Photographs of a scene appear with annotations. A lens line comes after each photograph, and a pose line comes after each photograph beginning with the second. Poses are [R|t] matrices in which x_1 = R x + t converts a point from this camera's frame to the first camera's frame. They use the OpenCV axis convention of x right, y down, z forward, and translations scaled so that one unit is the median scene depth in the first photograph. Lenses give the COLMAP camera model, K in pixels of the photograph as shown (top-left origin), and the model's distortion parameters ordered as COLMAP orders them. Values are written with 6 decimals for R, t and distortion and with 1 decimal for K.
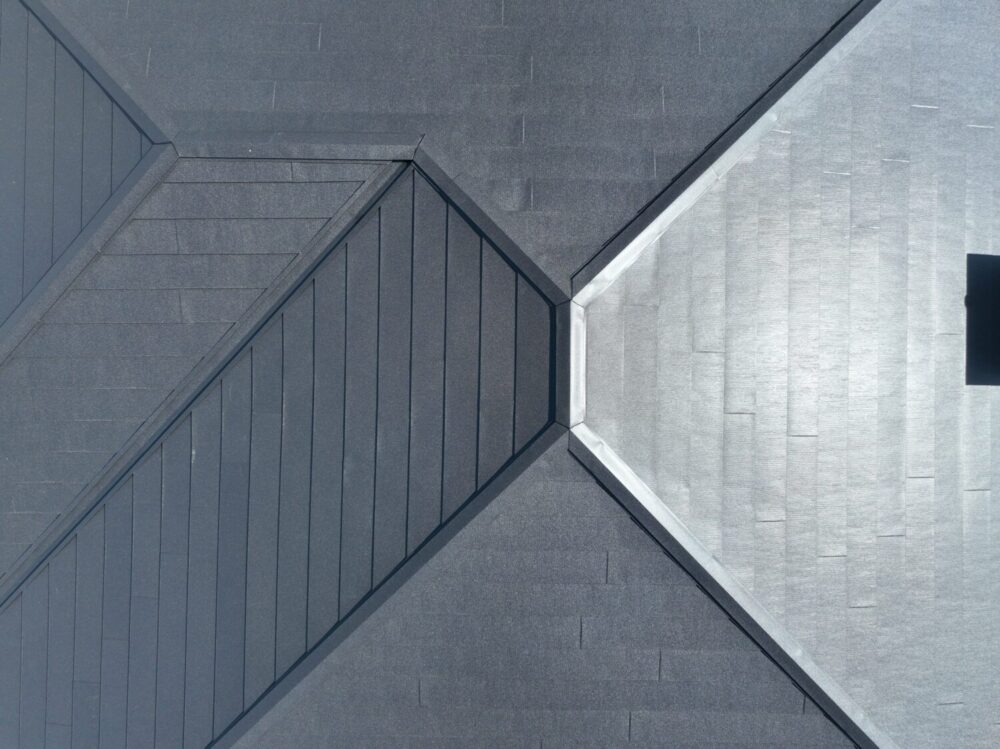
lens RADIAL K [[704.7, 0, 500.0], [0, 704.7, 374.5], [0, 0, 1]] dist [0.006127, 0.005977]
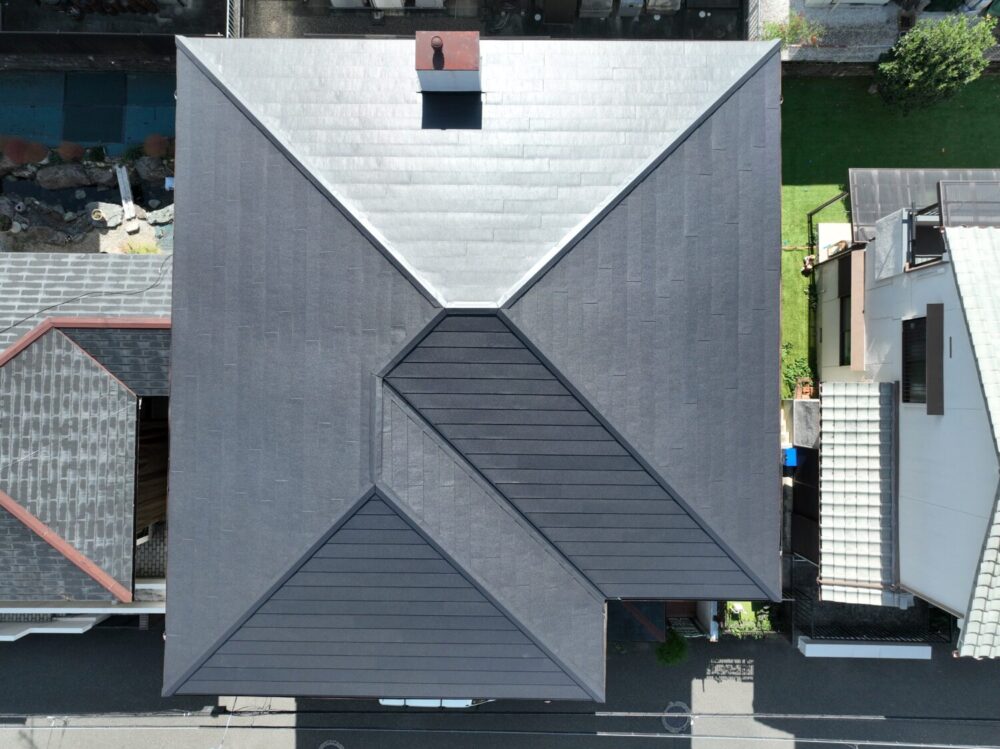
lens RADIAL K [[704.7, 0, 500.0], [0, 704.7, 374.5], [0, 0, 1]] dist [0.006127, 0.005977]
pose [[-0.005930, -0.999531, 0.030044, -0.181177], [0.999967, -0.005763, 0.005638, 0.061064], [-0.005462, 0.030077, 0.999533, -1.262127]]
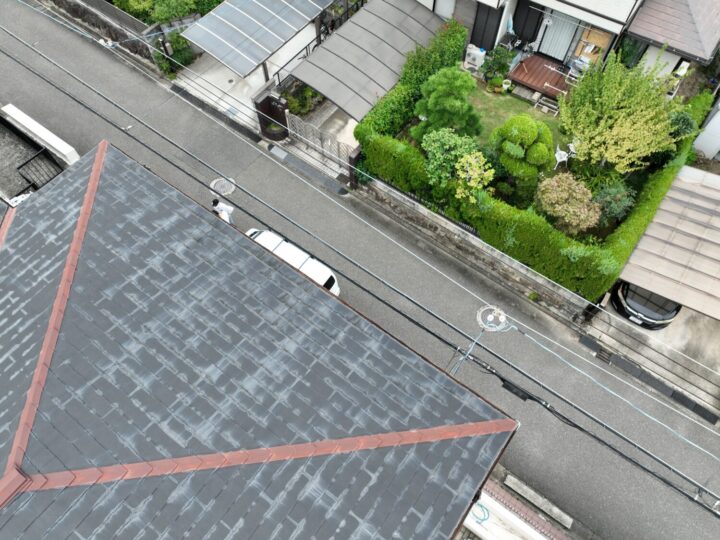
lens RADIAL K [[507.4, 0, 360.0], [0, 507.4, 270.0], [0, 0, 1]] dist [0.006127, 0.005977]
pose [[-0.585529, 0.715362, -0.381332, -0.773833], [-0.810431, -0.505591, 0.295937, -0.945966], [0.018904, 0.482323, 0.875789, -0.058851]]
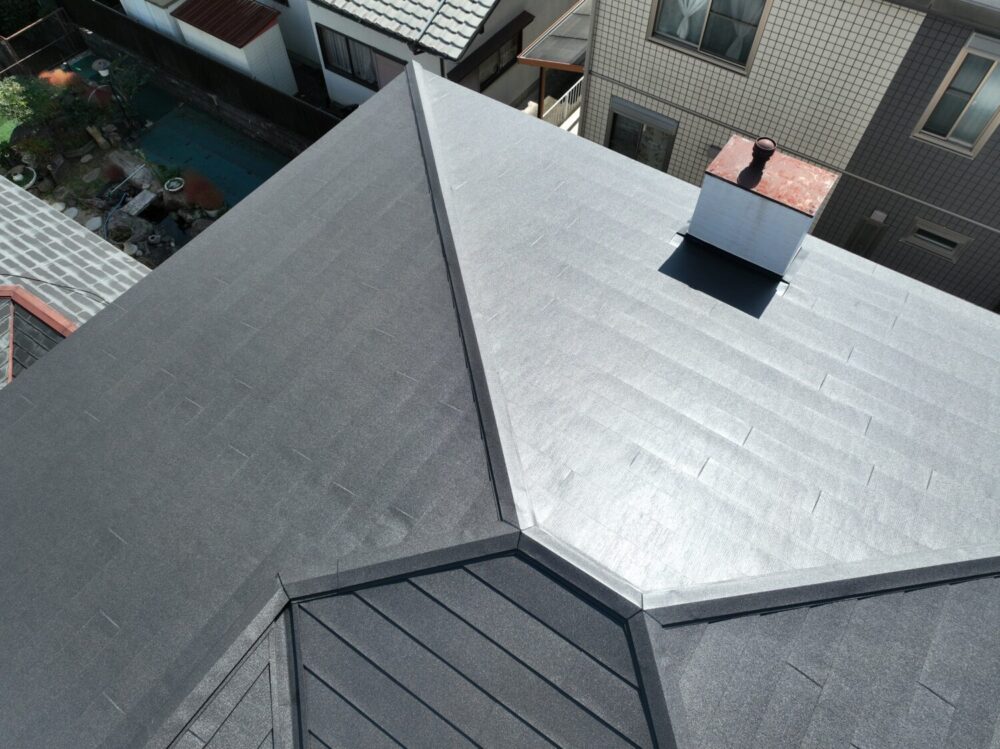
lens RADIAL K [[704.7, 0, 500.0], [0, 704.7, 374.5], [0, 0, 1]] dist [0.006127, 0.005977]
pose [[0.552461, -0.696152, 0.458431, -0.186691], [0.833422, 0.470543, -0.289823, 0.042460], [-0.013951, 0.542182, 0.840145, 0.088776]]
